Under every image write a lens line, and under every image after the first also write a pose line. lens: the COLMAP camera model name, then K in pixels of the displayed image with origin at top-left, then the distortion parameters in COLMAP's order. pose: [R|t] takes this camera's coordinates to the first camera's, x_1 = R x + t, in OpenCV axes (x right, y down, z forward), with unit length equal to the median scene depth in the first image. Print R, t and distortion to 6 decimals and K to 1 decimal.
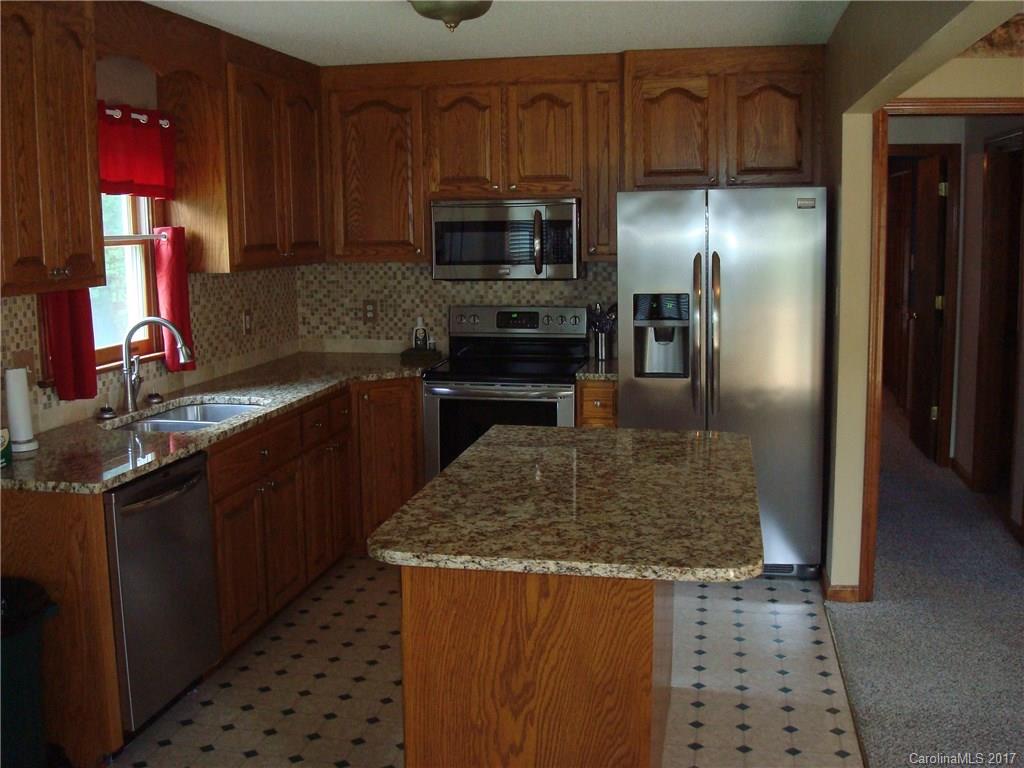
lens RADIAL K [[1072.3, 0, 493.3], [0, 1072.3, 368.4], [0, 0, 1]] dist [-0.075189, -0.100518]
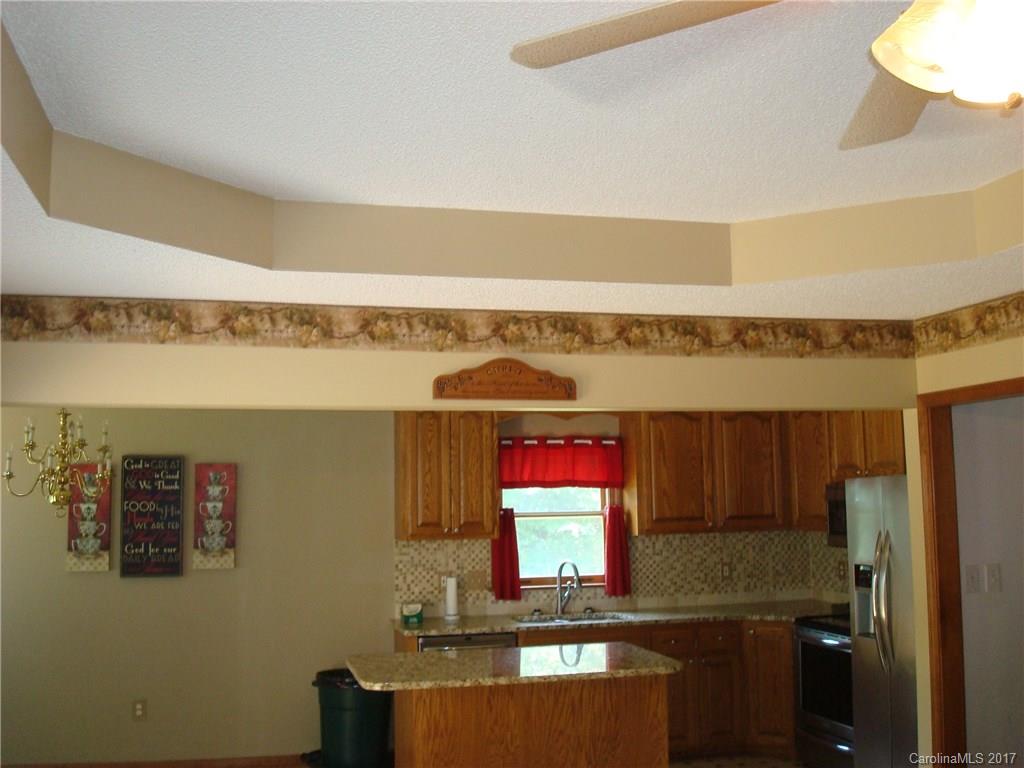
lens RADIAL K [[1072.3, 0, 493.3], [0, 1072.3, 368.4], [0, 0, 1]] dist [-0.075189, -0.100518]
pose [[0.430211, -0.105299, -0.896566, 1.323292], [-0.108483, 0.979946, -0.167147, -0.053658], [0.896187, 0.169170, 0.410160, 0.151677]]
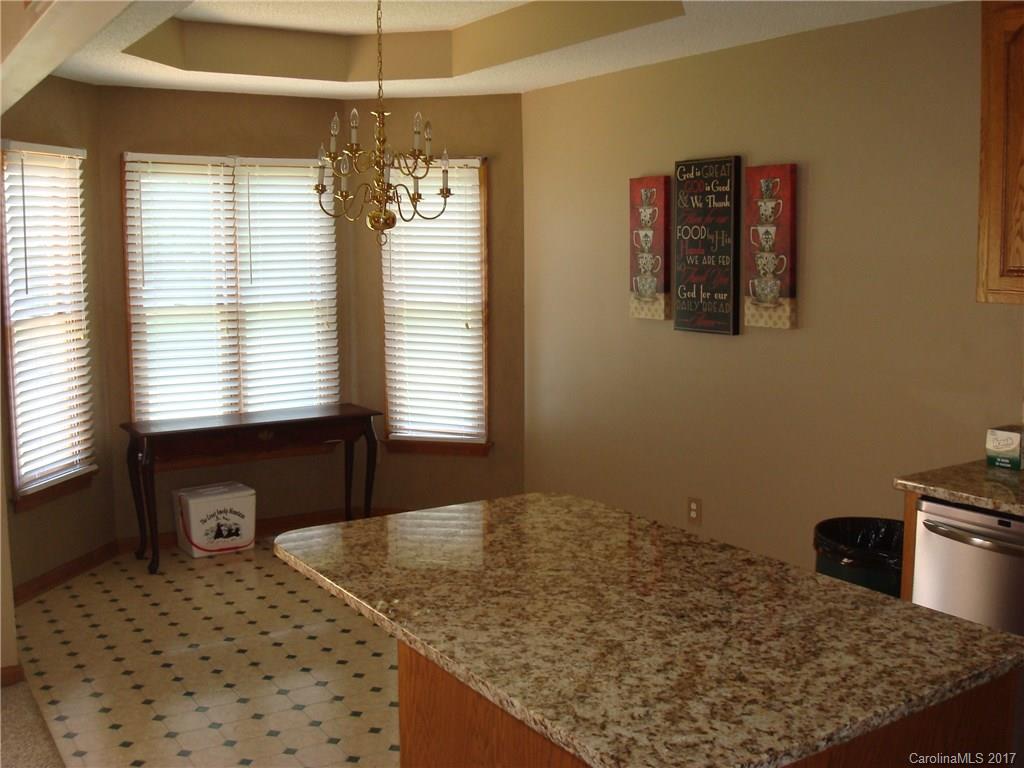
lens RADIAL K [[1072.3, 0, 493.3], [0, 1072.3, 368.4], [0, 0, 1]] dist [-0.075189, -0.100518]
pose [[-0.723426, 0.093015, -0.684108, 0.504759], [-0.075173, 0.974379, 0.211976, -0.153189], [0.686297, 0.204775, -0.697899, 1.140189]]
